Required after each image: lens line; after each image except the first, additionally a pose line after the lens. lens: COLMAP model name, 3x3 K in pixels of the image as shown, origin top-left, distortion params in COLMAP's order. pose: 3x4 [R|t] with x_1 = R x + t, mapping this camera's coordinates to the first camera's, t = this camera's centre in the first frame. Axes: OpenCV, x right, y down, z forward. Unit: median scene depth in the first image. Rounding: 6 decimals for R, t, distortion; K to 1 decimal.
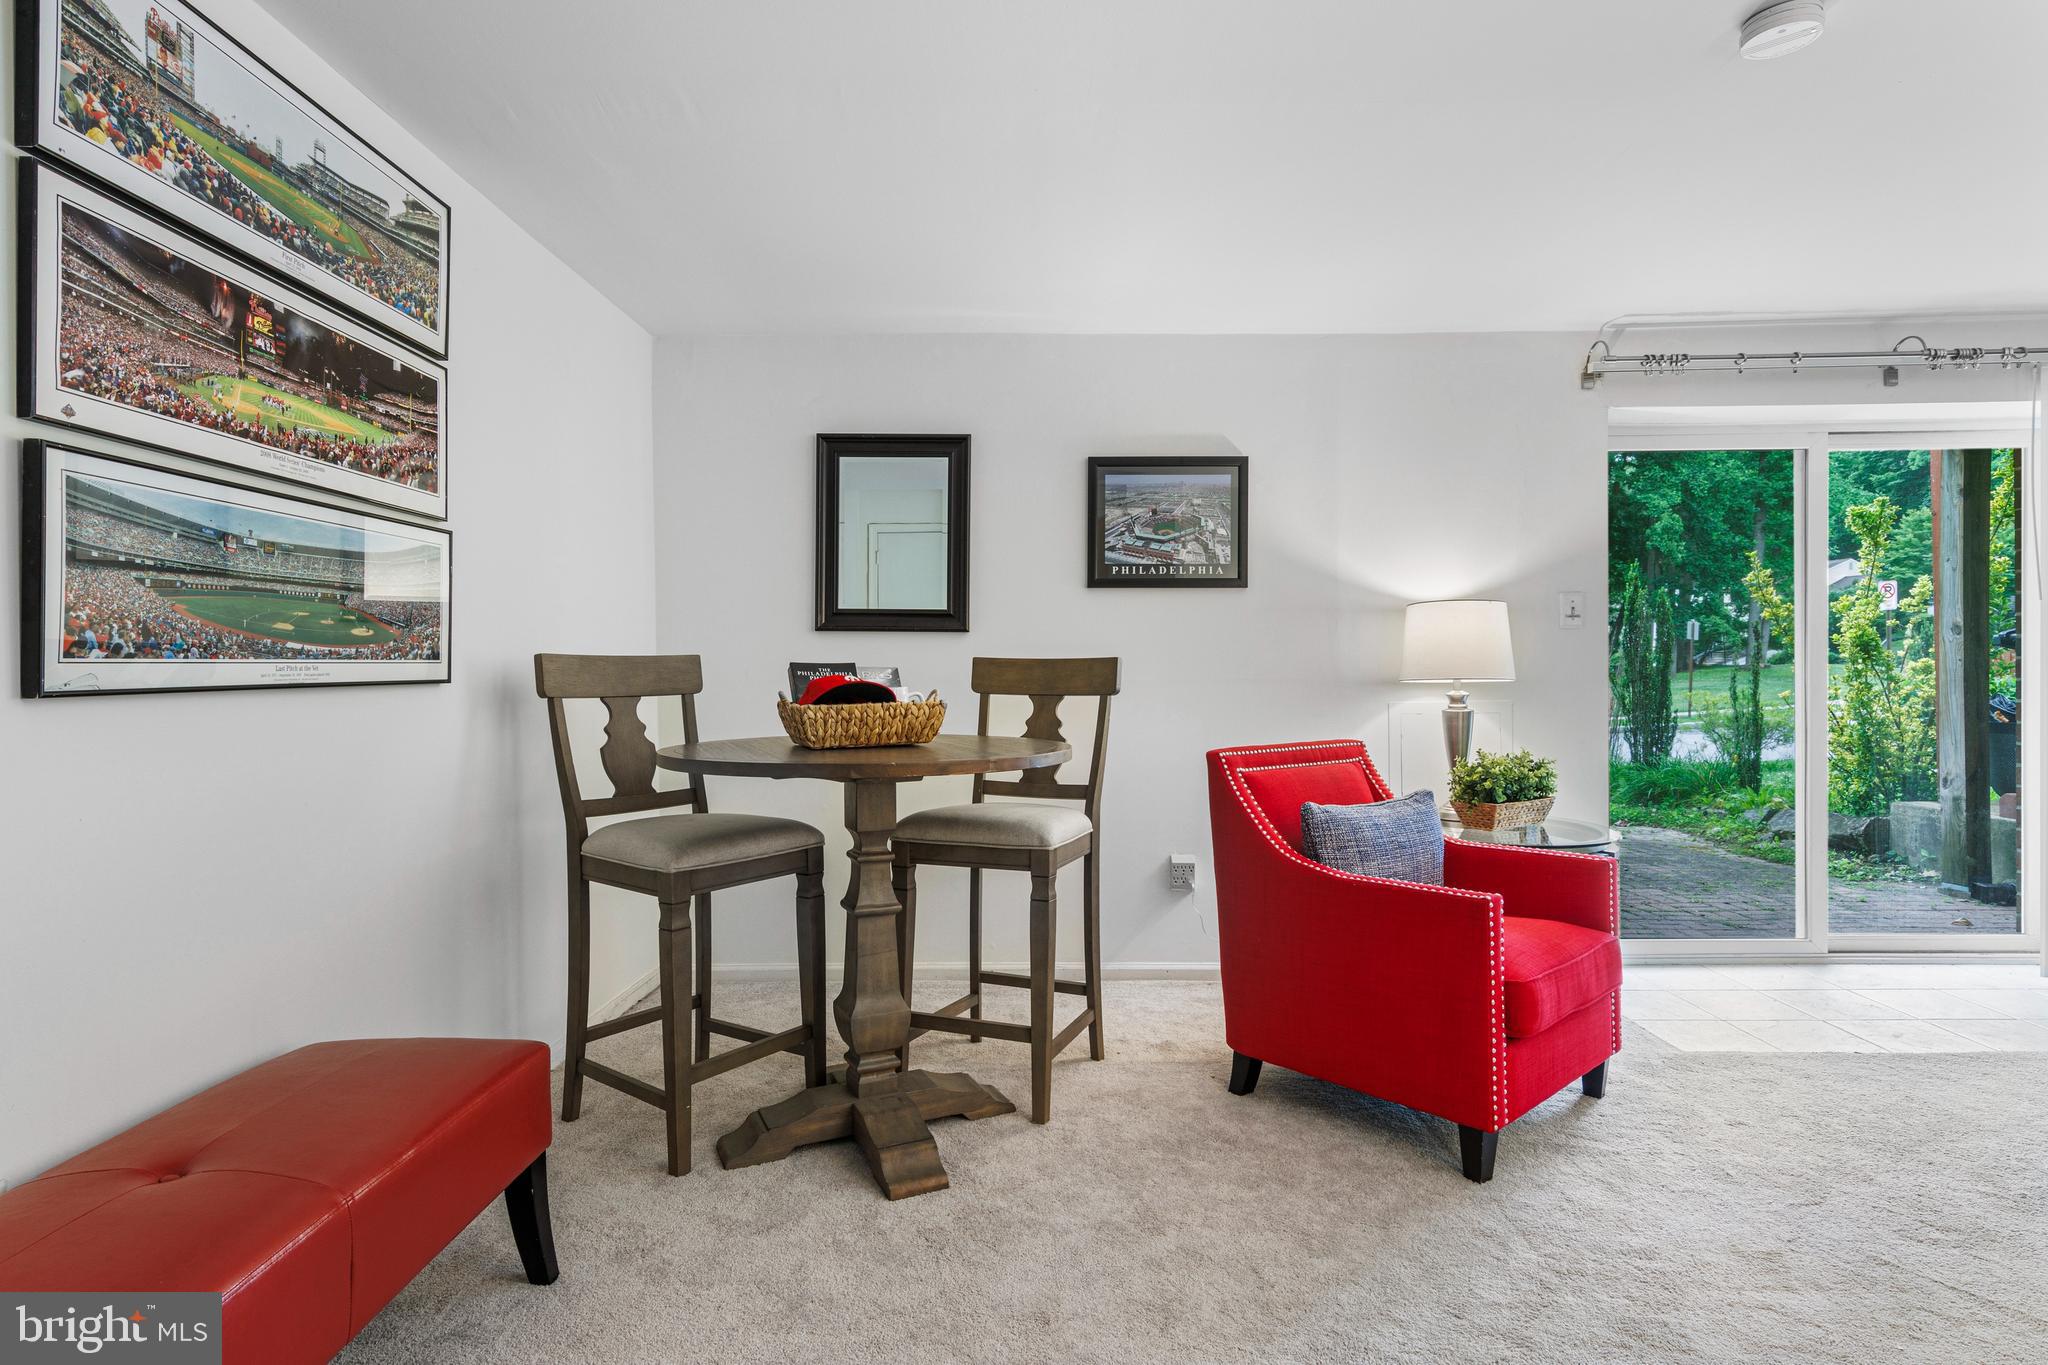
lens RADIAL K [[1041.3, 0, 1025.6], [0, 1041.3, 673.1], [0, 0, 1]] dist [0.017858, -0.008309]
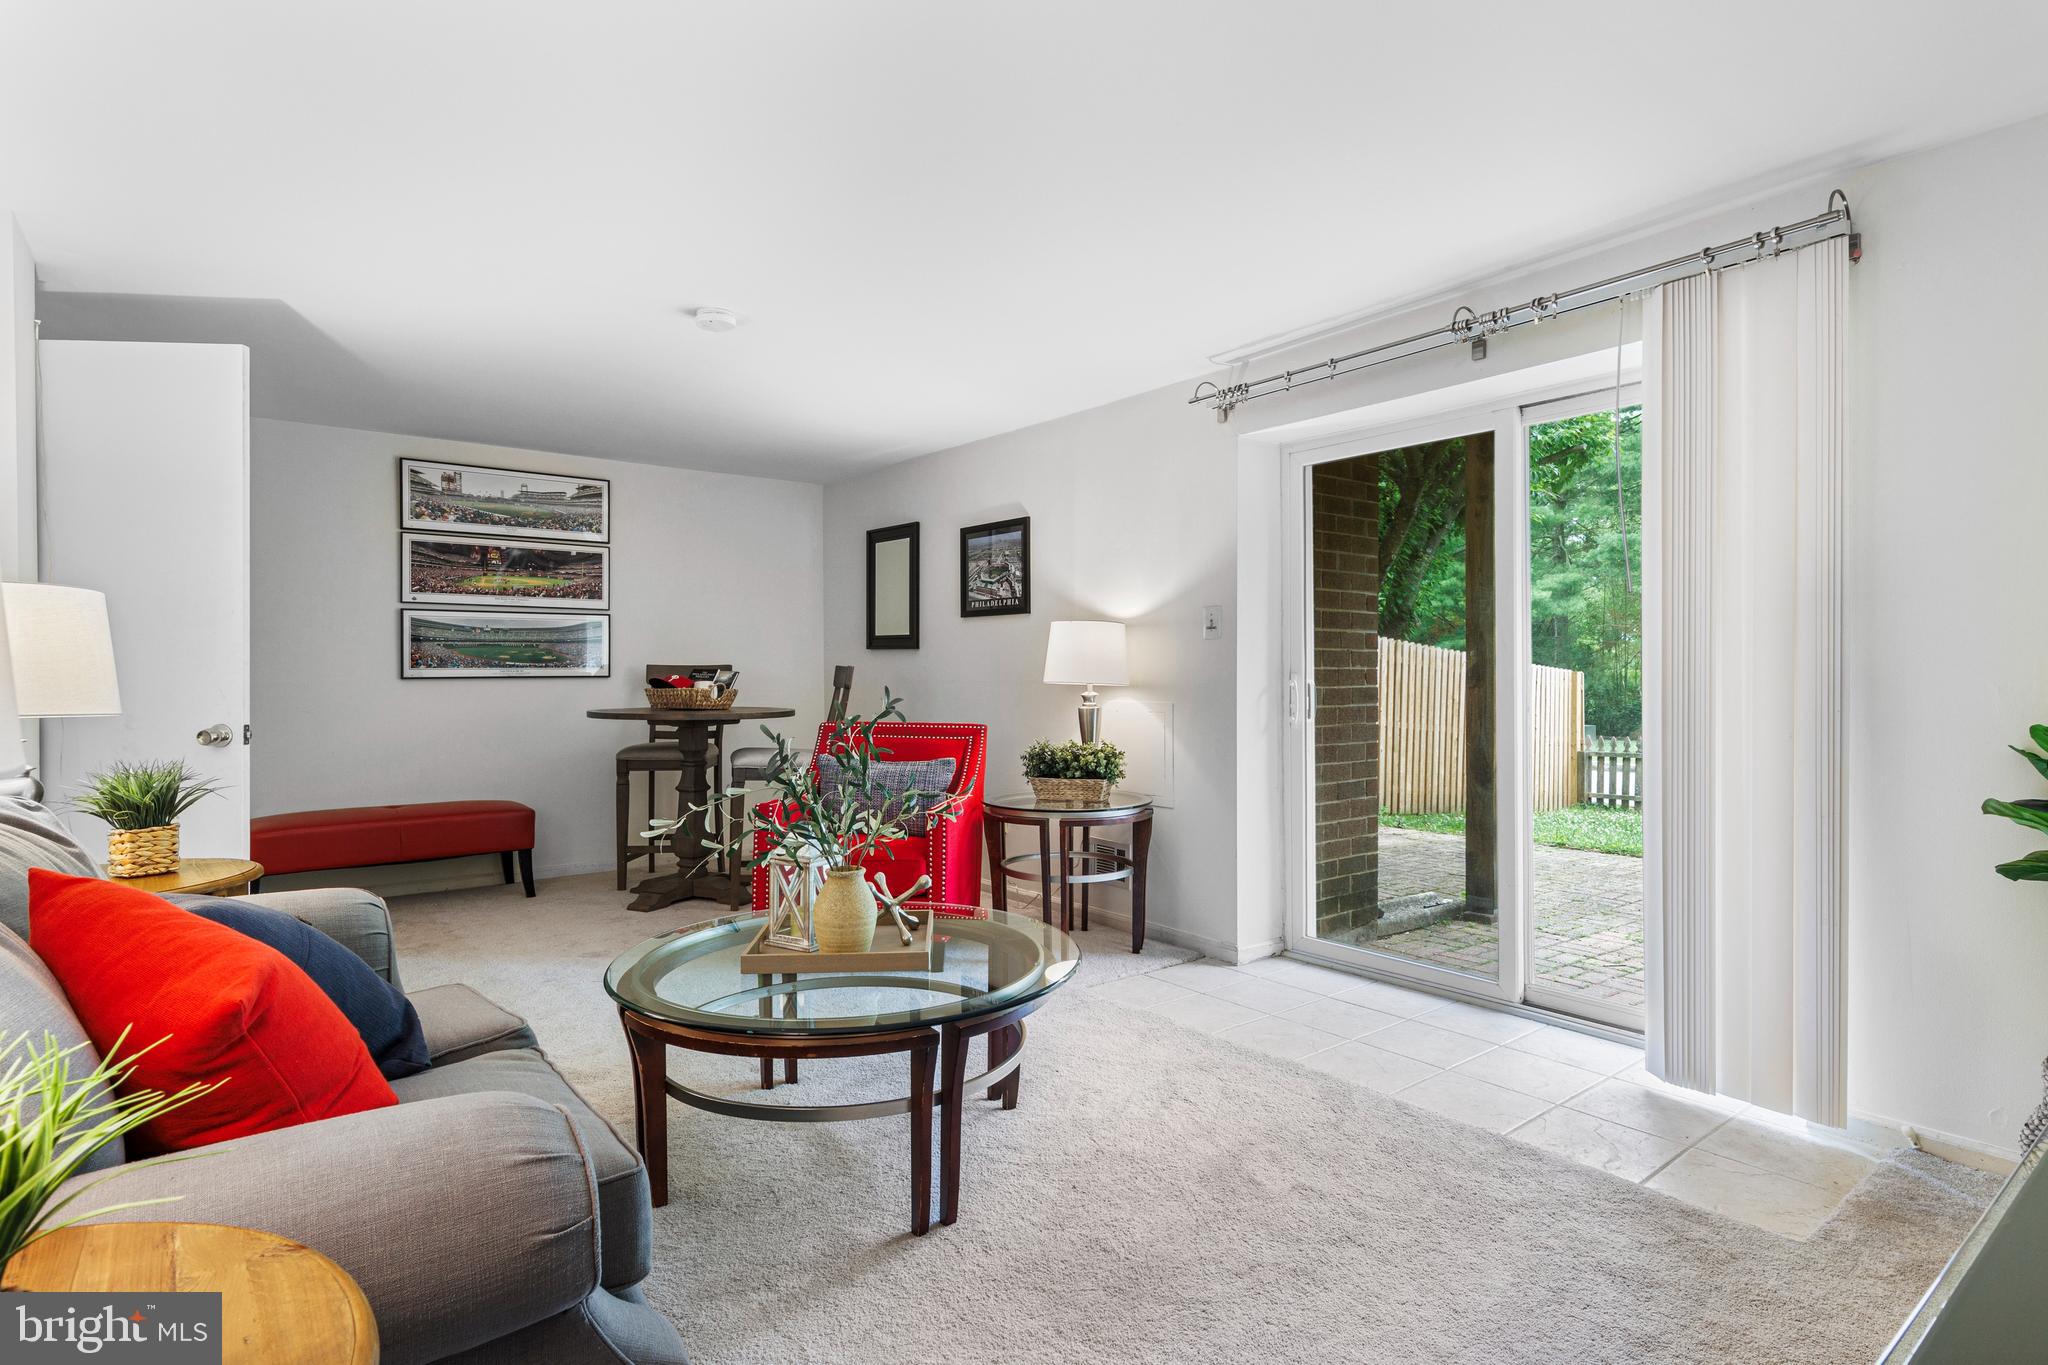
lens RADIAL K [[1043.2, 0, 1022.1], [0, 1043.2, 687.3], [0, 0, 1]] dist [0.013847, -0.006720]
pose [[0.634070, 0.015049, -0.773130, 1.715119], [-0.007393, 0.999883, 0.013399, -0.006182], [0.773241, -0.002781, 0.634107, 0.184619]]
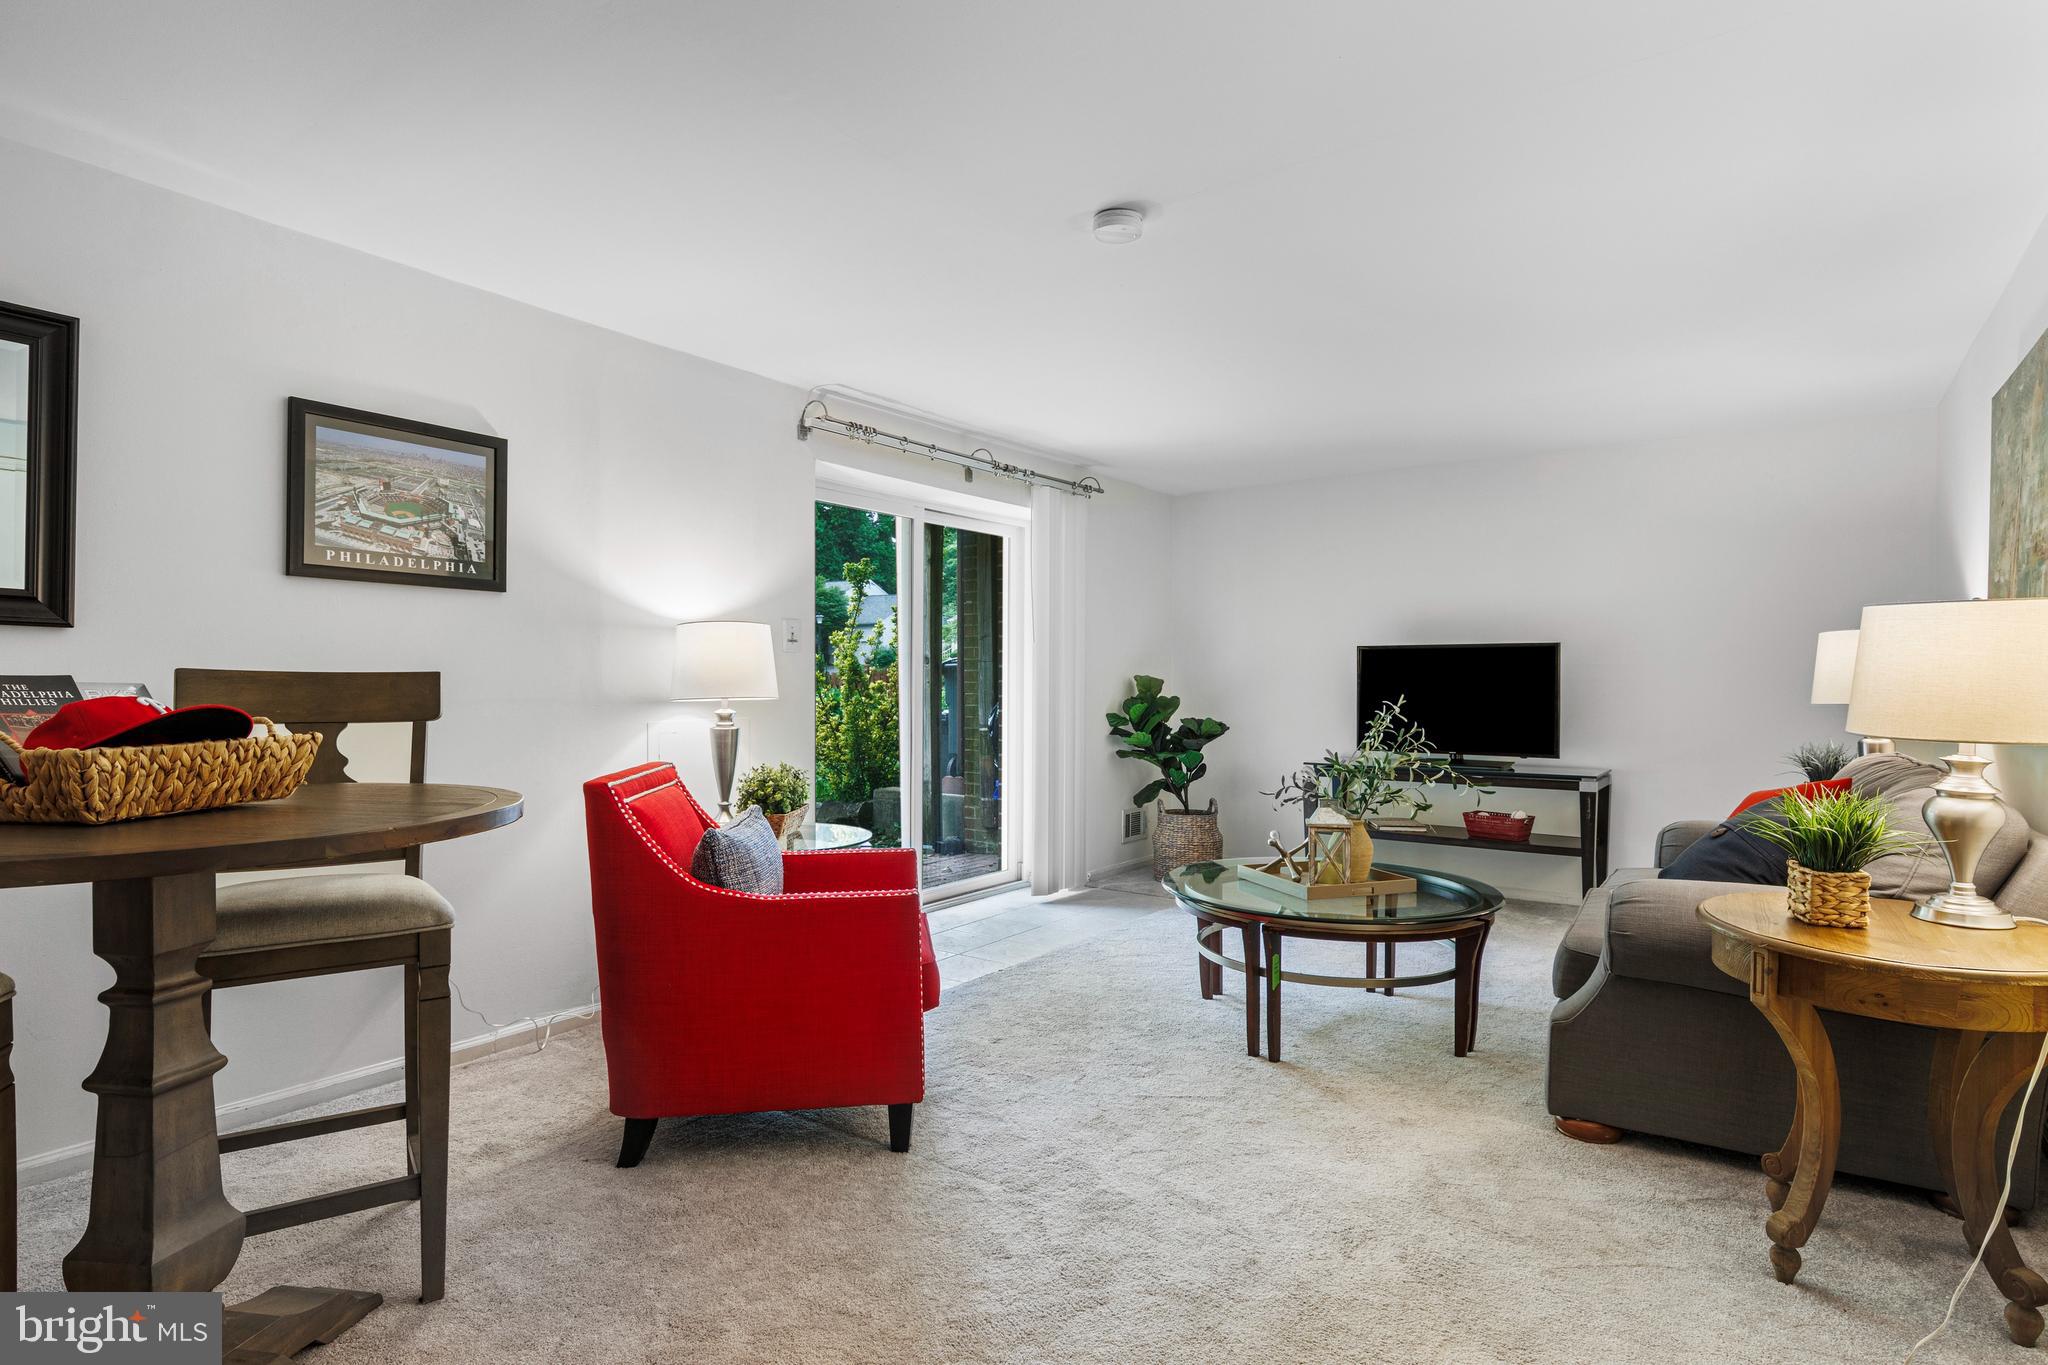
lens RADIAL K [[1043.2, 0, 1022.1], [0, 1043.2, 687.3], [0, 0, 1]] dist [0.013847, -0.006720]
pose [[0.580213, 0.003040, 0.814459, -0.329629], [0.000390, 0.999992, -0.004010, -0.000463], [-0.814465, 0.002644, 0.580207, 0.211903]]
